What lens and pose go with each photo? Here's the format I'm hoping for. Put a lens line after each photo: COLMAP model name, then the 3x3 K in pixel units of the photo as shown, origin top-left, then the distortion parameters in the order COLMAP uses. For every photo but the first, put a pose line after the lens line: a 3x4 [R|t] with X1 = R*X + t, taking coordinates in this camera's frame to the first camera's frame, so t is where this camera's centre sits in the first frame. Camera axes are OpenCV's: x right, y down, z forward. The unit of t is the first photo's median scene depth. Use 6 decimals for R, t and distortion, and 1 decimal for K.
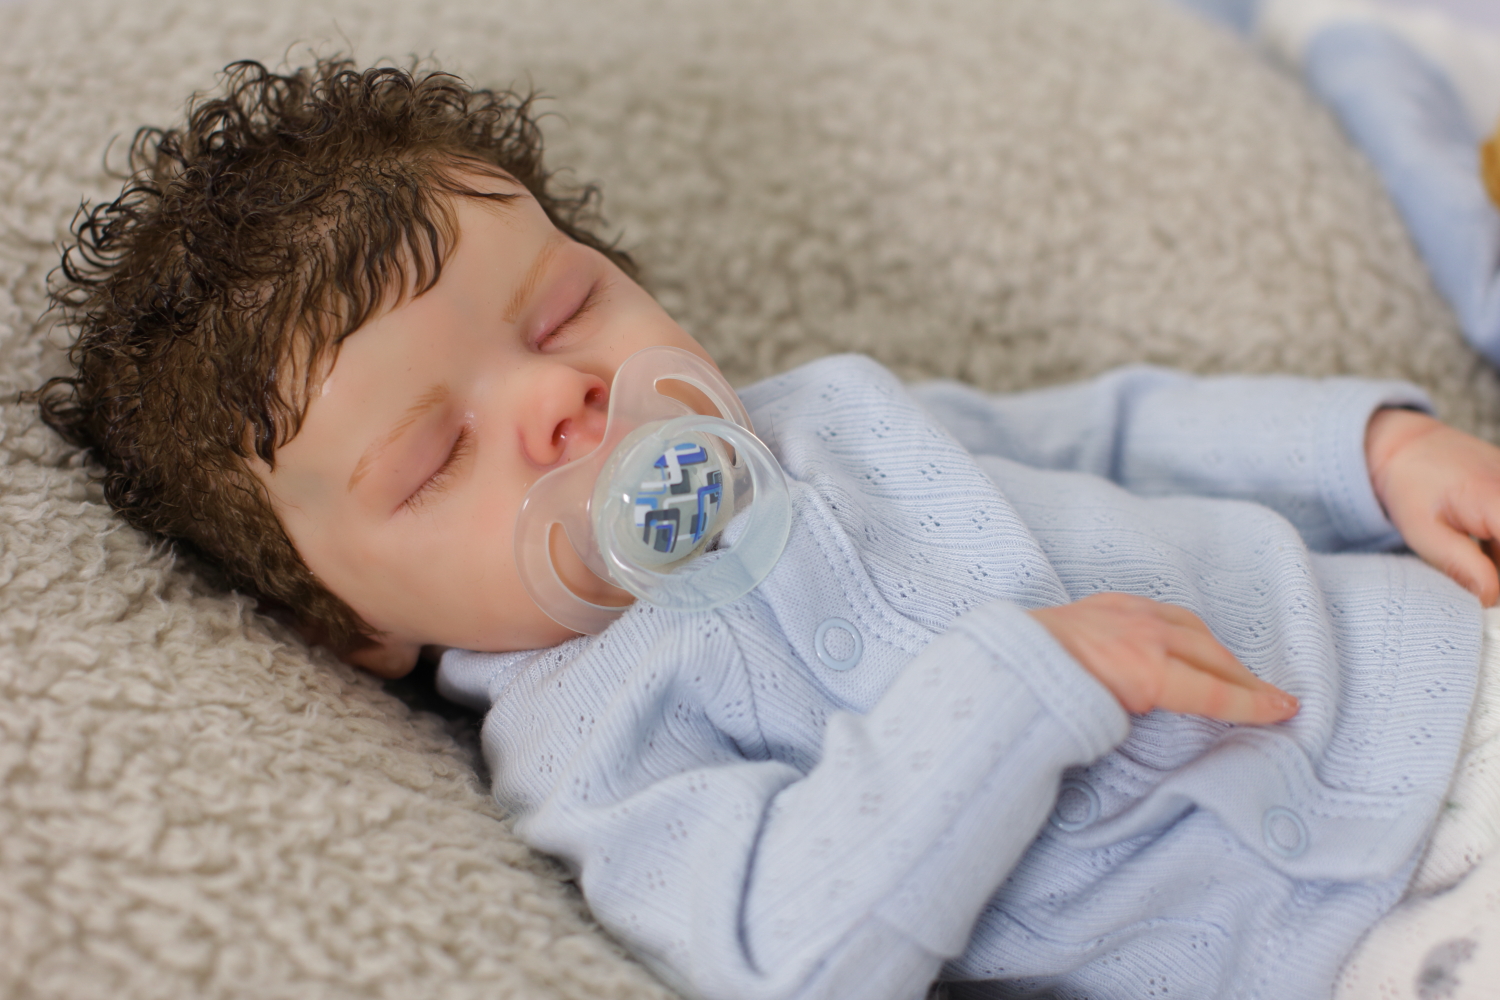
lens RADIAL K [[3398.8, 0, 750.0], [0, 3398.8, 500.0], [0, 0, 1]] dist [-0.152268, -0.122783]
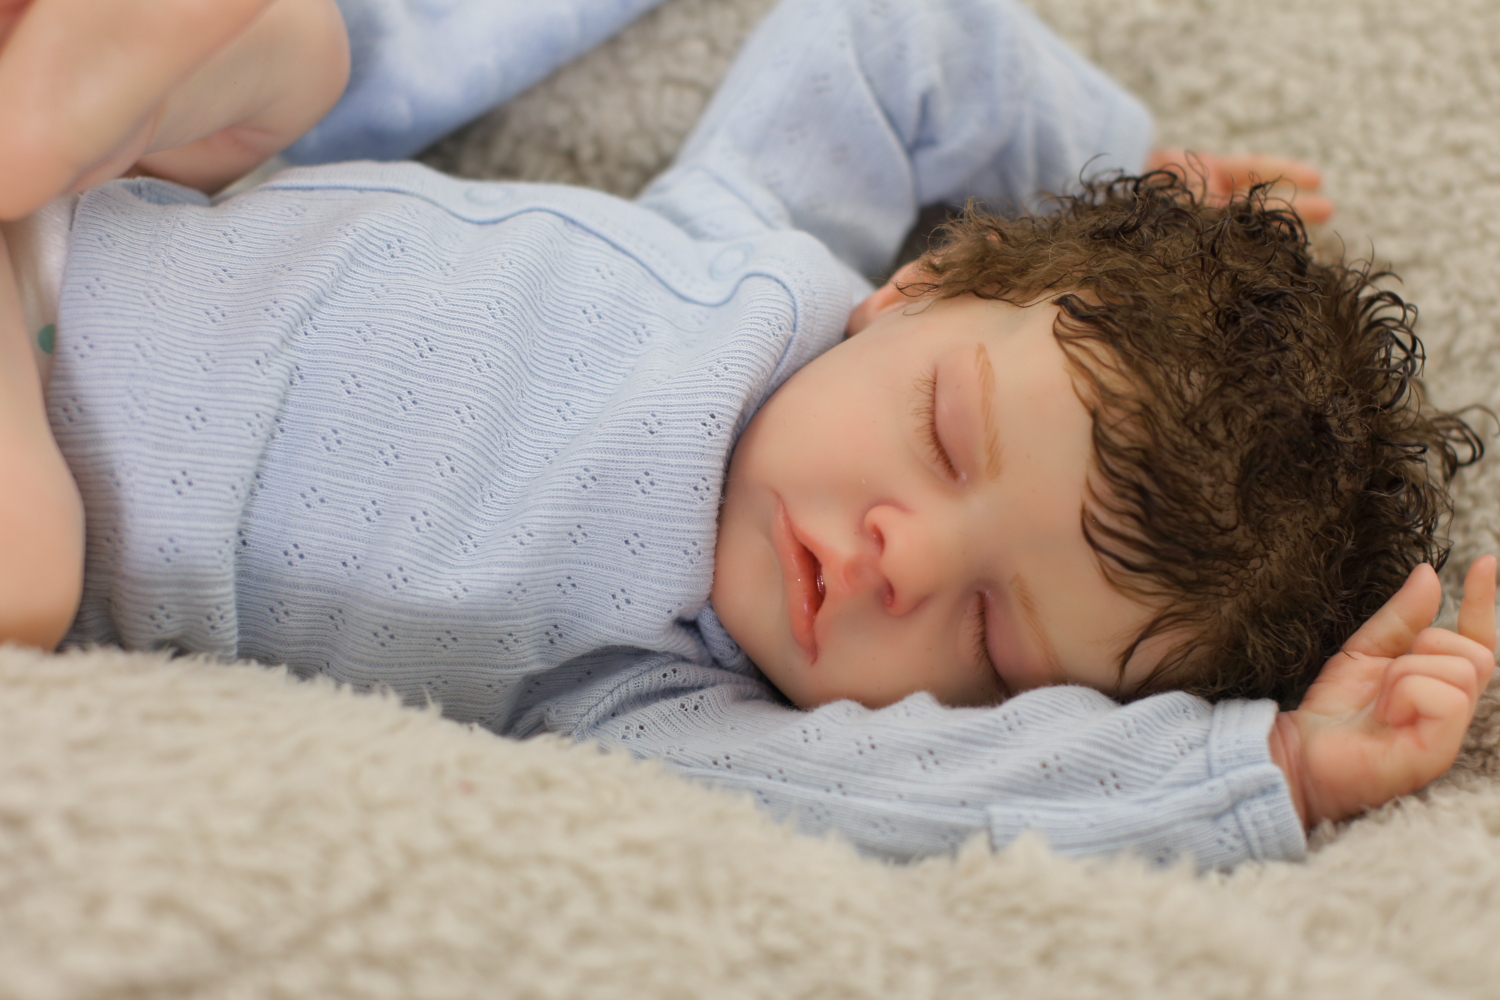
lens RADIAL K [[3419.0, 0, 750.0], [0, 3419.0, 500.0], [0, 0, 1]] dist [-0.168525, 0.131578]
pose [[-0.638278, 0.767167, -0.063690, 0.020933], [-0.740928, -0.589780, 0.321226, -0.296437], [0.208871, 0.252221, 0.944859, 0.072081]]
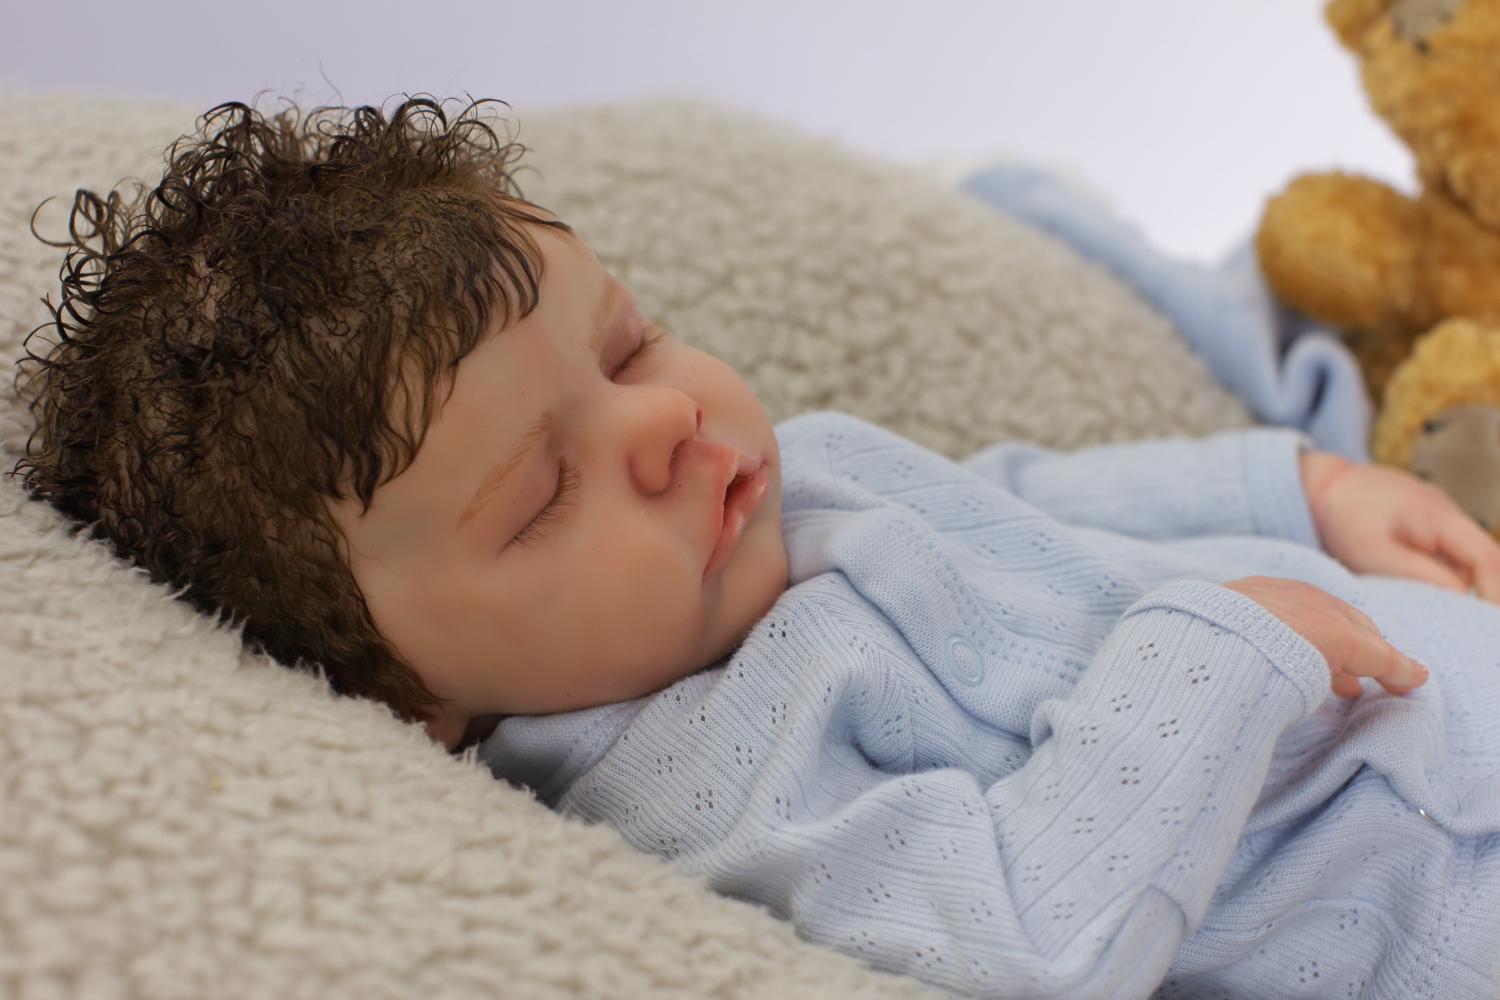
lens RADIAL K [[3432.4, 0, 729.9], [0, 3432.4, 503.5], [0, 0, 1]] dist [-0.183394, 0.087780]
pose [[0.924087, -0.035645, 0.380516, -0.406656], [0.090380, 0.987782, -0.126957, 0.116288], [-0.371341, 0.151710, 0.916018, 0.115424]]
